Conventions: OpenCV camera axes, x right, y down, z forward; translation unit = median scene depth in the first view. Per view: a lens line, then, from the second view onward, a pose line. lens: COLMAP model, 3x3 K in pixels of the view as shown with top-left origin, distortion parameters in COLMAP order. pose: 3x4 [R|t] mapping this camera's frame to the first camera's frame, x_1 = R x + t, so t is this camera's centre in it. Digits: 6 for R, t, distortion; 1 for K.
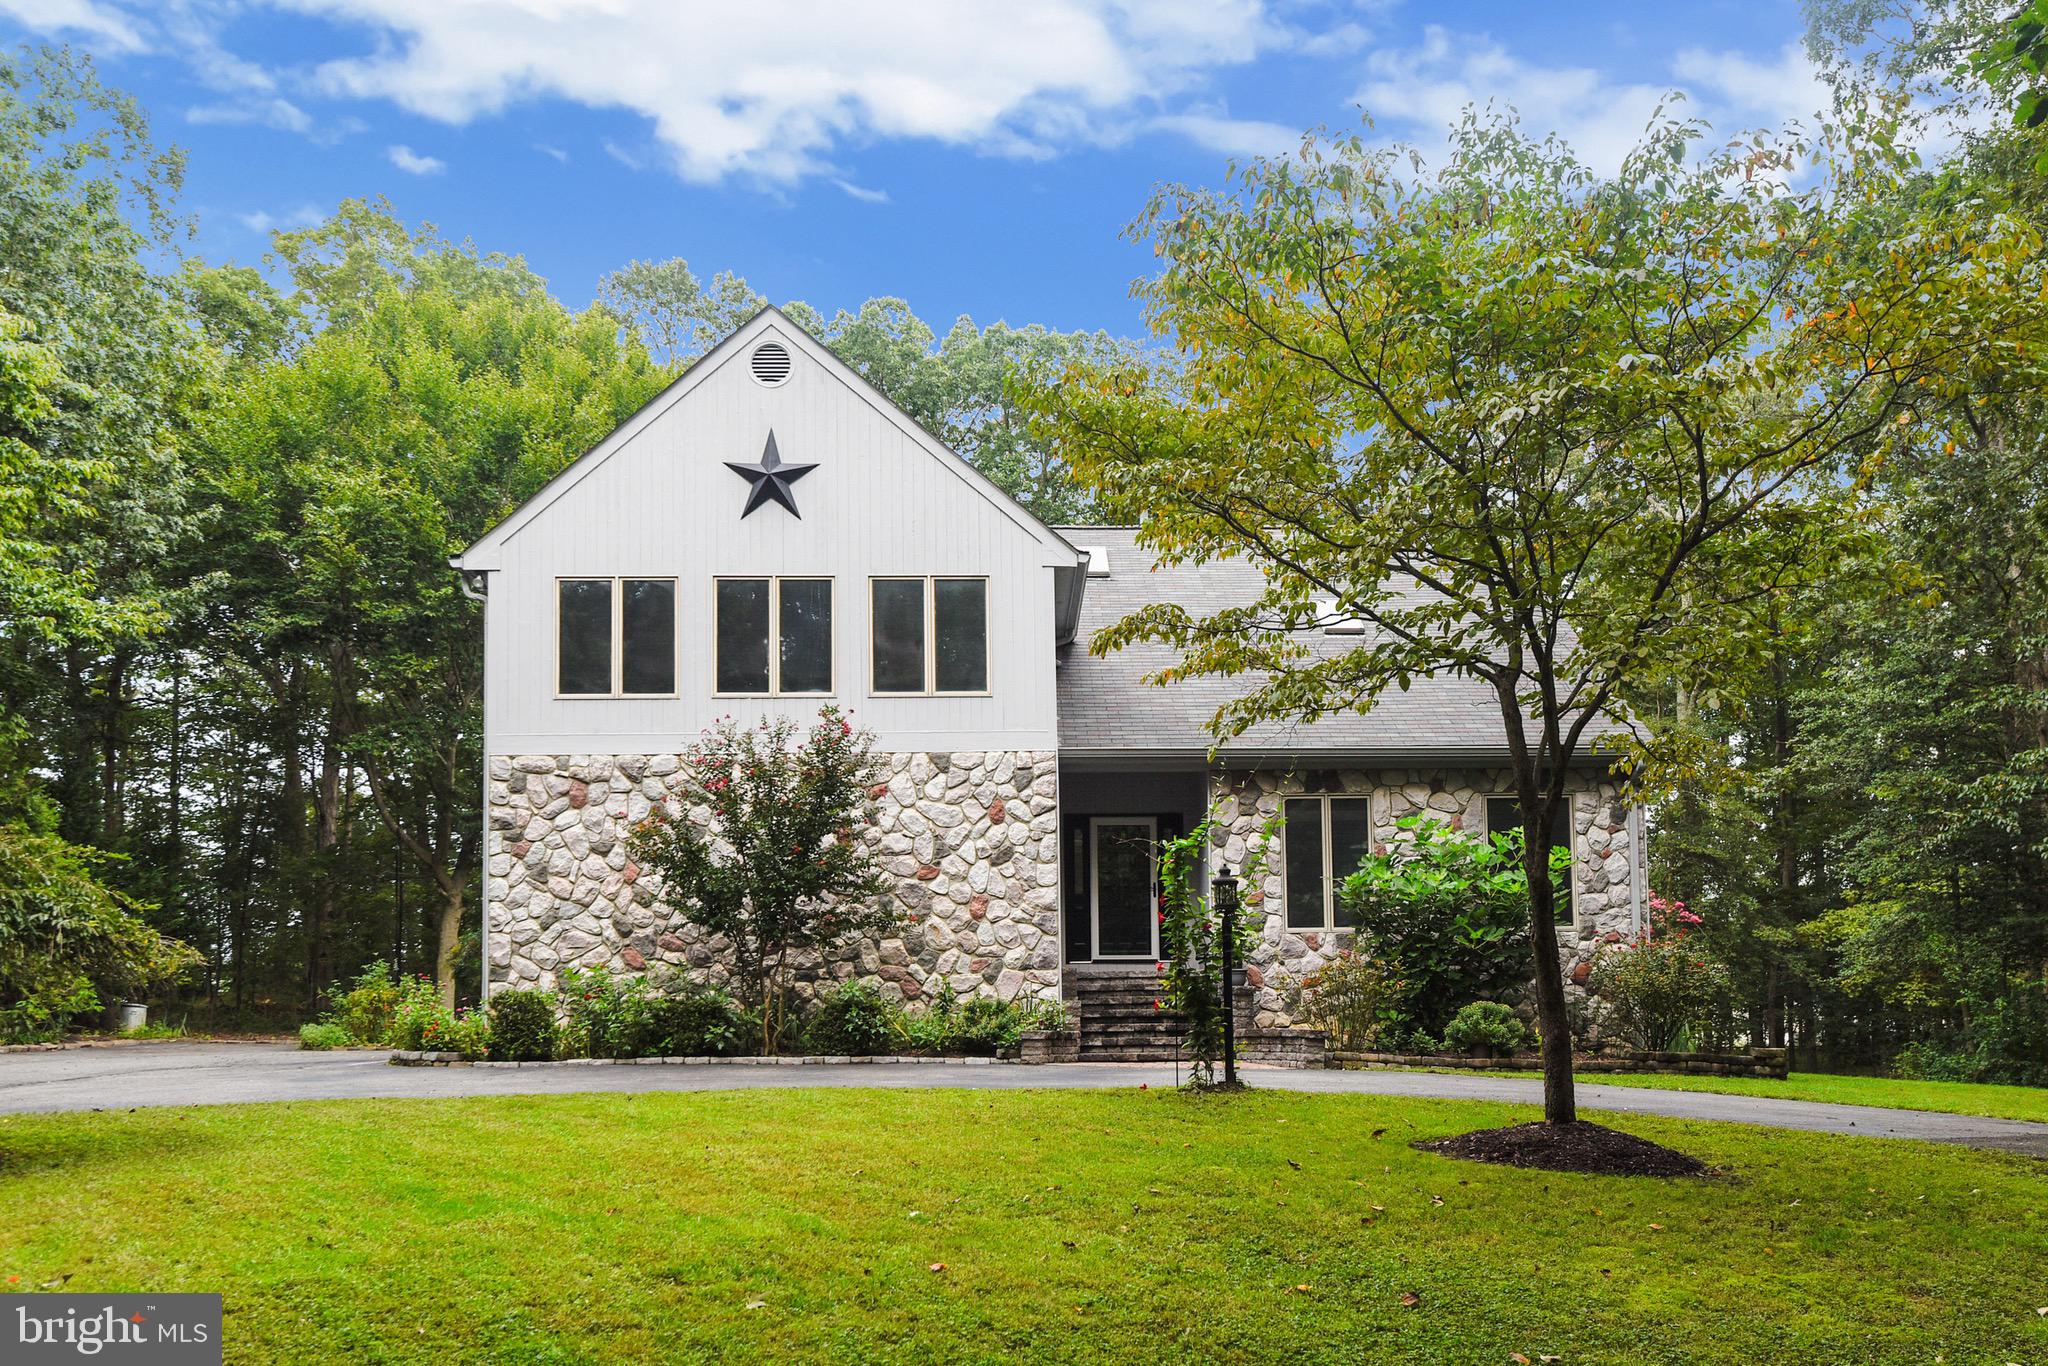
lens RADIAL K [[1610.0, 0, 967.5], [0, 1610.0, 910.2], [0, 0, 1]] dist [-0.005697, -0.000068]
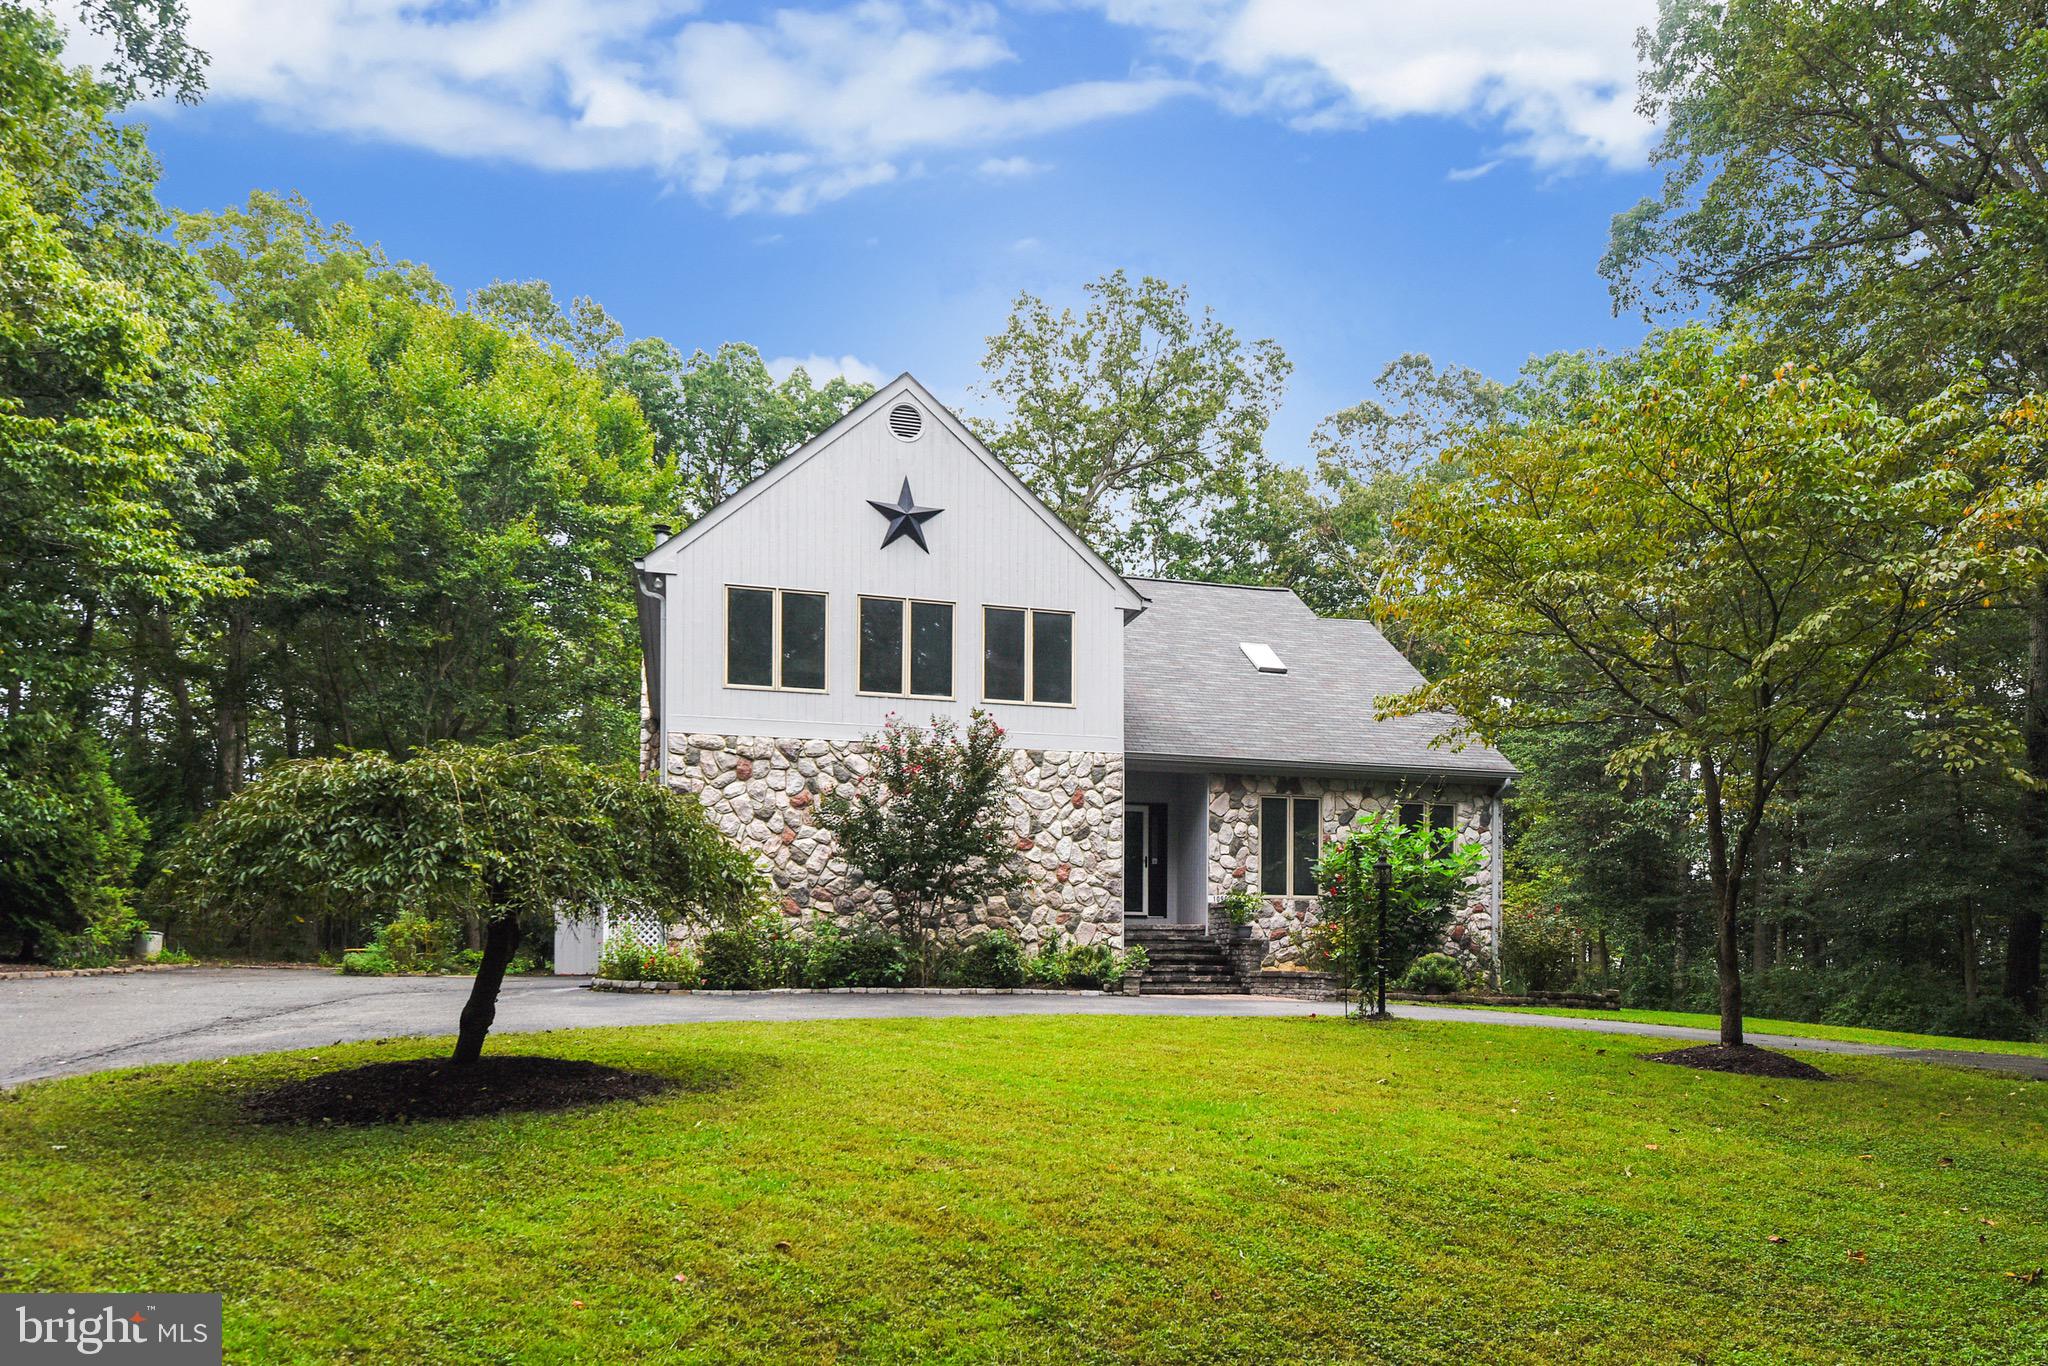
lens RADIAL K [[1300.8, 0, 976.7], [0, 1300.8, 927.1], [0, 0, 1]] dist [0.011724, 0.001158]
pose [[0.972283, 0.021181, 0.232846, -0.297470], [-0.032076, 0.998555, 0.043105, -0.001373], [-0.231596, -0.049379, 0.971558, 0.008705]]
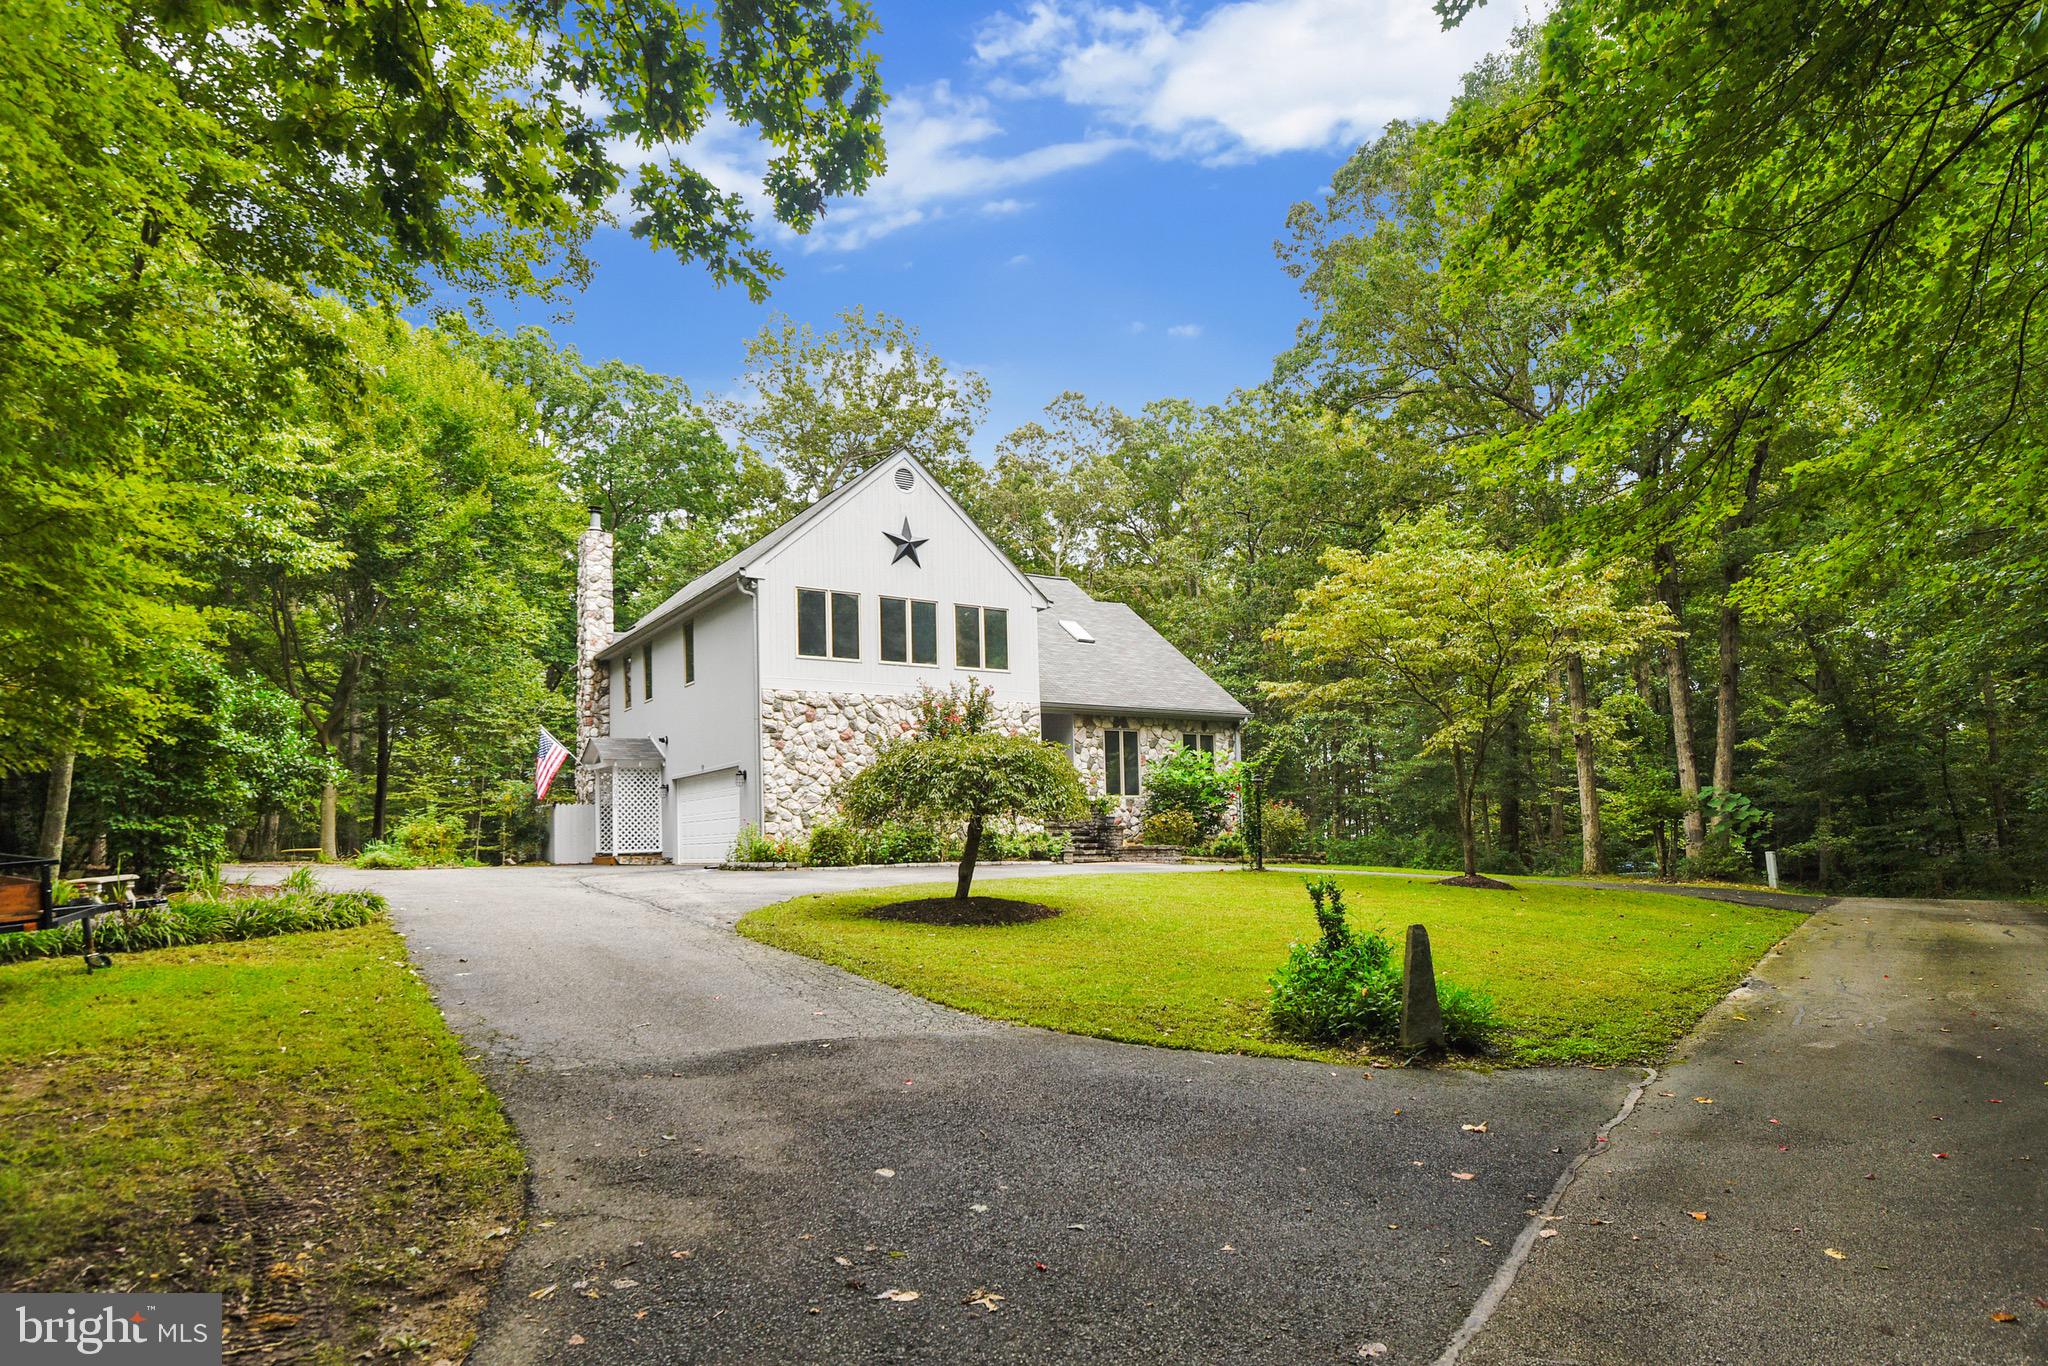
lens RADIAL K [[1151.6, 0, 904.1], [0, 1151.6, 767.1], [0, 0, 1]] dist [0.001686, 0.000098]
pose [[0.879096, 0.024759, 0.476001, -0.744513], [-0.024771, 0.999674, -0.006250, -0.009481], [-0.476000, -0.006297, 0.879423, -0.141372]]
